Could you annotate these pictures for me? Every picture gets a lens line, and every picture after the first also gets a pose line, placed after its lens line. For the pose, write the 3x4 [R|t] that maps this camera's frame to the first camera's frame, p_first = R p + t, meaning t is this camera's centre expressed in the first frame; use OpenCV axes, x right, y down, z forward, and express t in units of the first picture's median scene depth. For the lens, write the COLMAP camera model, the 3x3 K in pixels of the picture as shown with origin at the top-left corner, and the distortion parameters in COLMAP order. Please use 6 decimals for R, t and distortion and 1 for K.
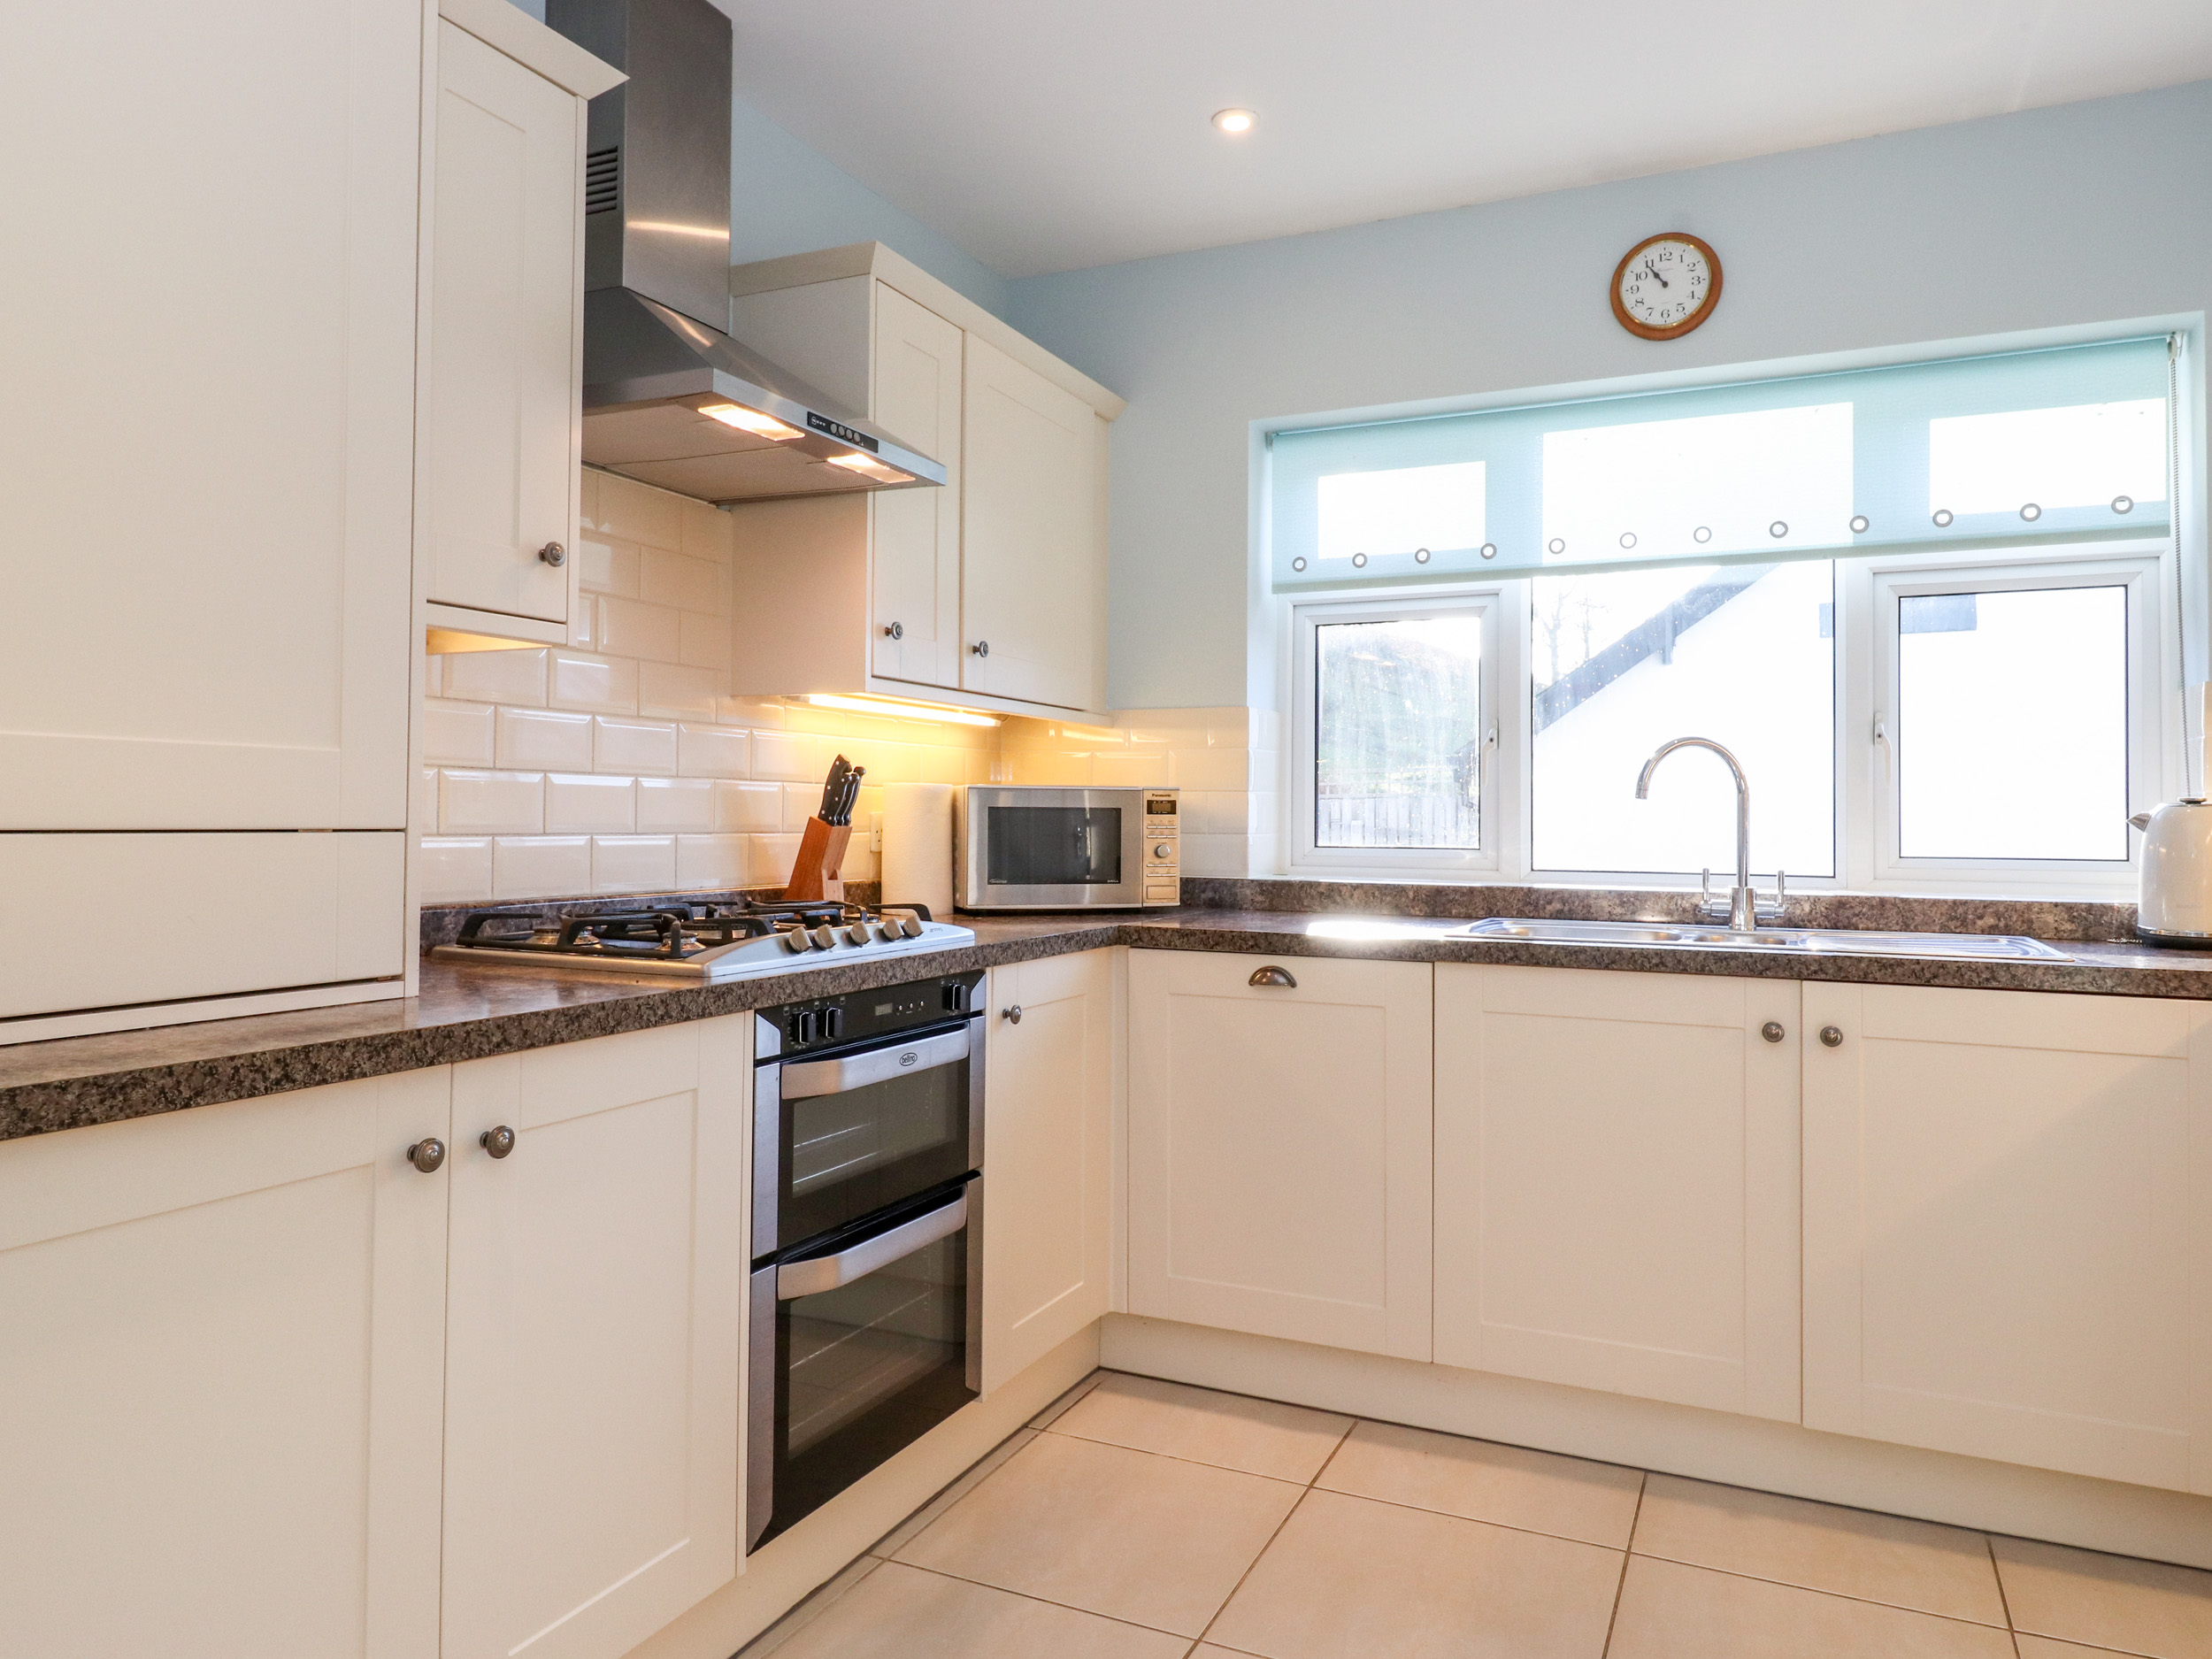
lens RADIAL K [[1489.1, 0, 1108.9], [0, 1489.1, 795.0], [0, 0, 1]] dist [0.006211, -0.009432]
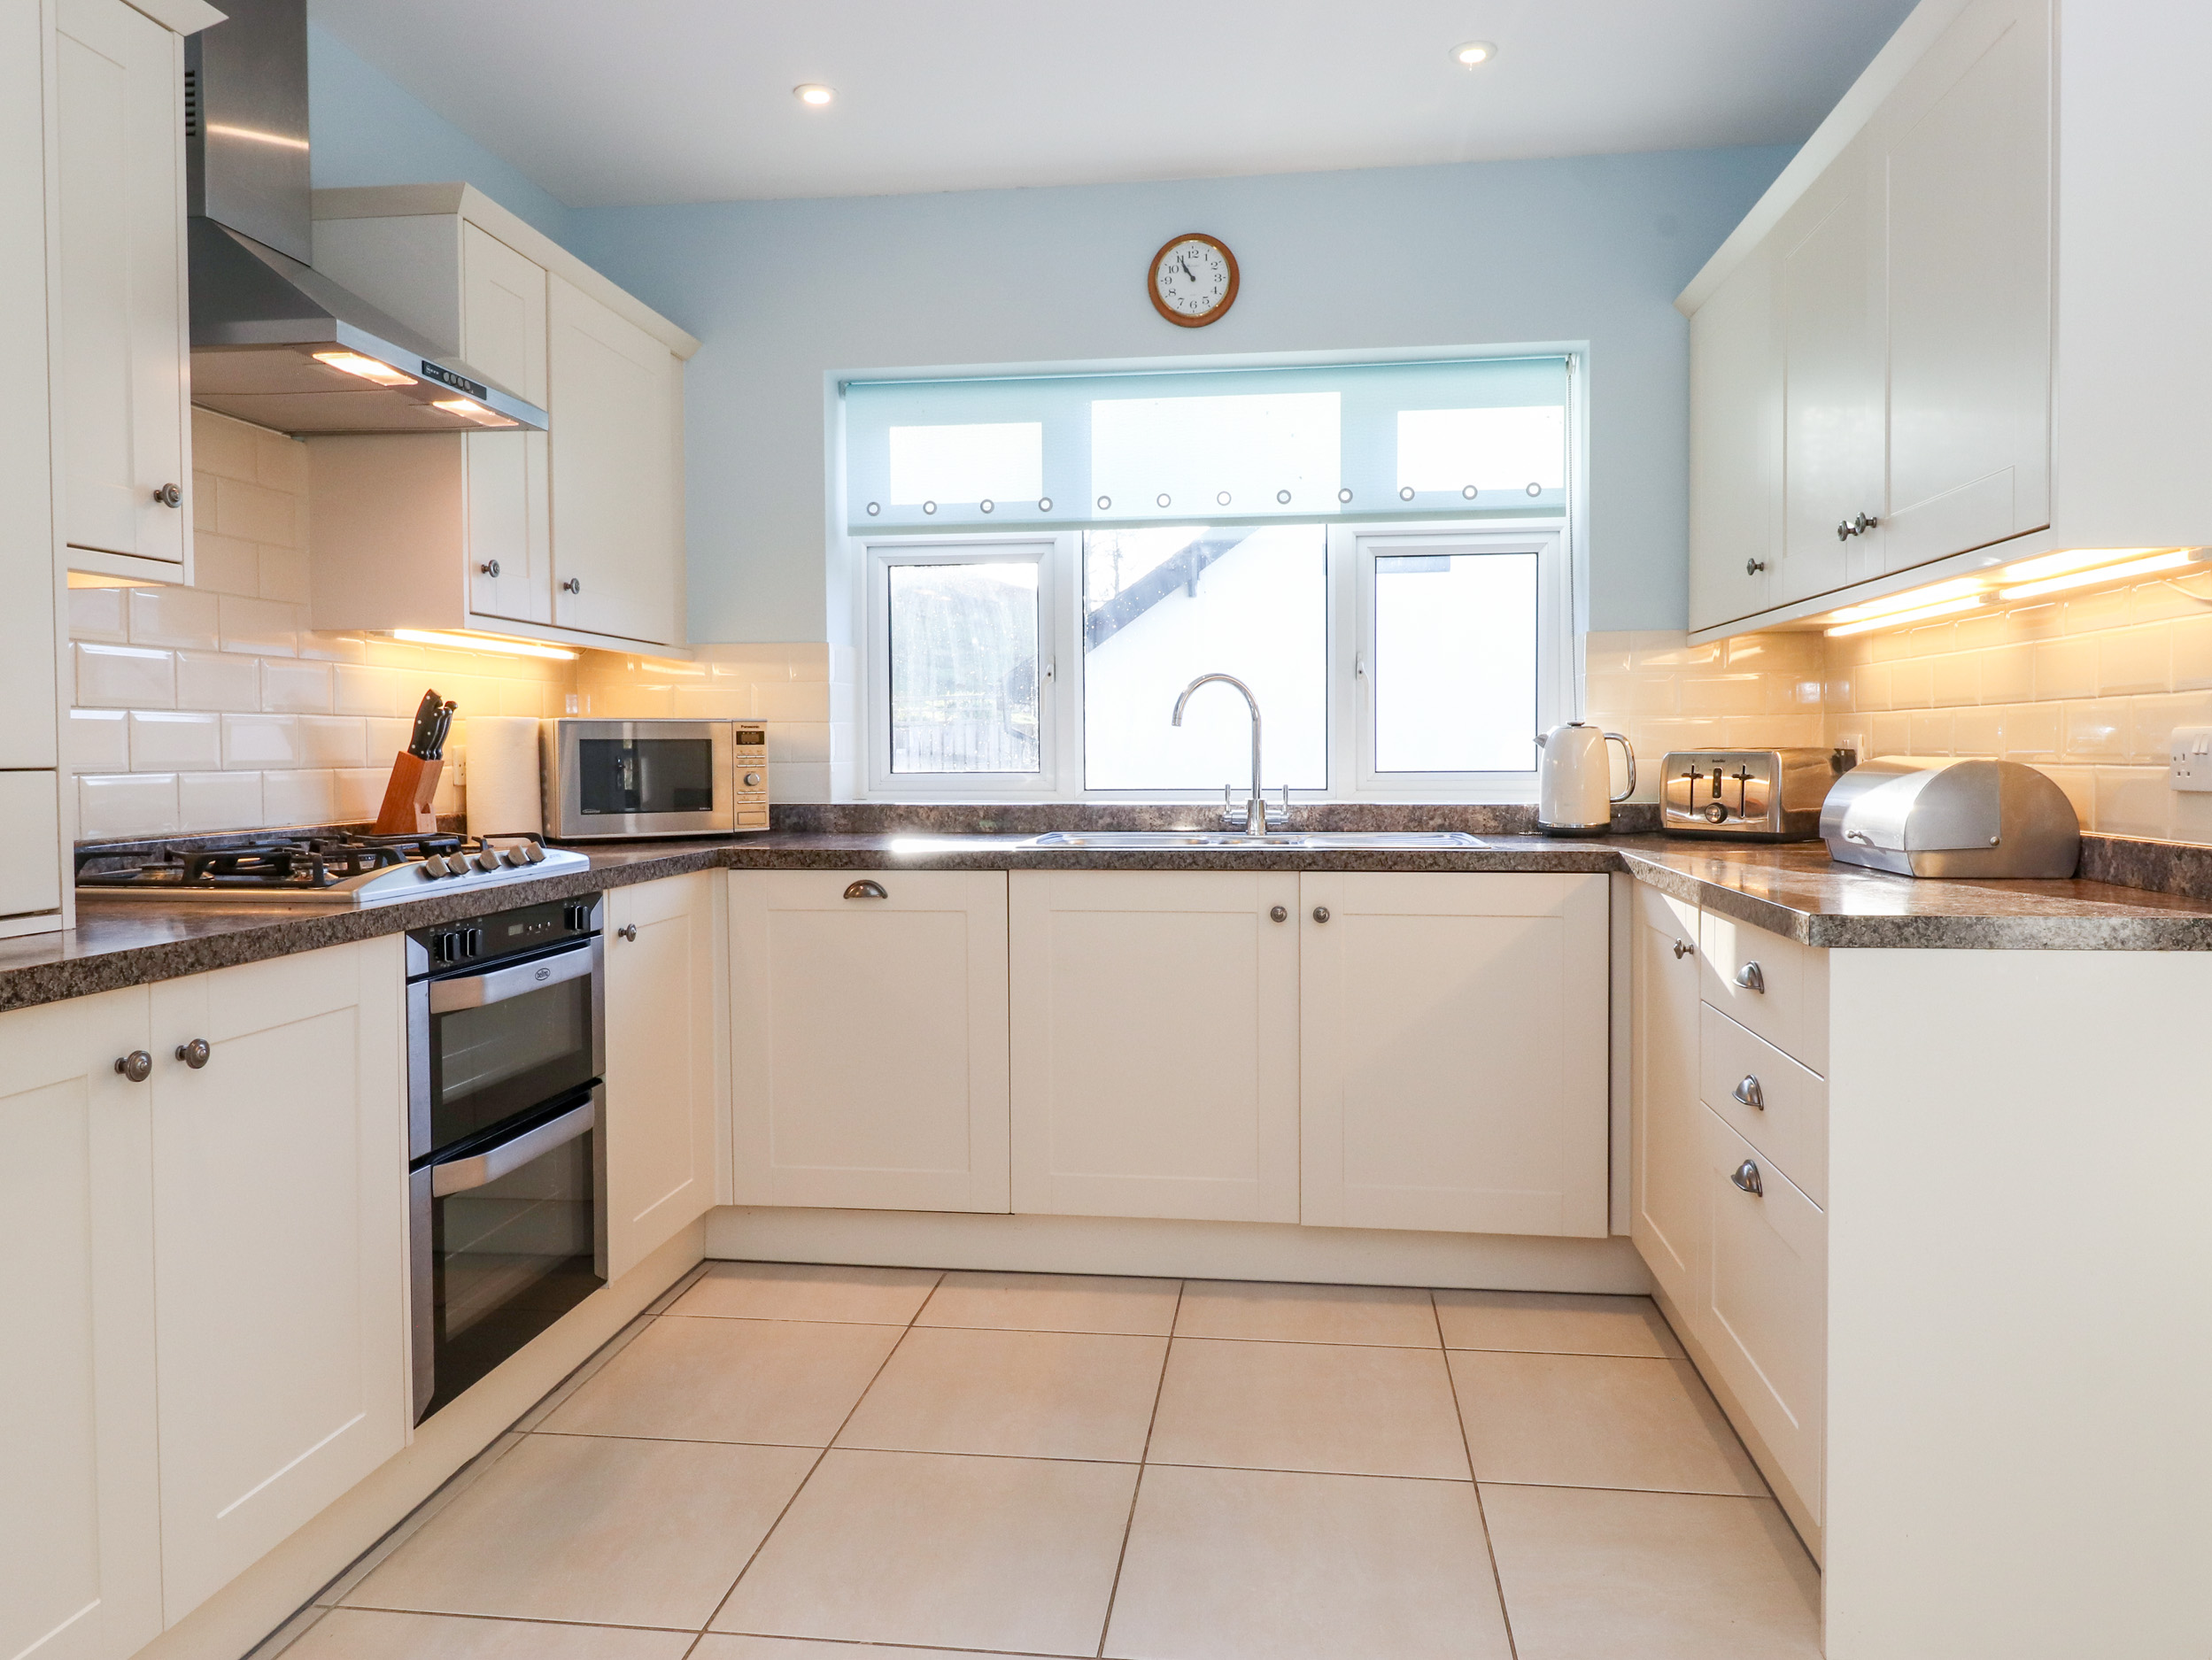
lens RADIAL K [[1585.8, 0, 1106.0], [0, 1585.8, 830.0], [0, 0, 1]] dist [0.004830, -0.000736]
pose [[0.953608, -0.028930, 0.299658, -0.076080], [0.008492, 0.997561, 0.069283, -0.002918], [-0.300931, -0.063524, 0.951528, -0.186566]]
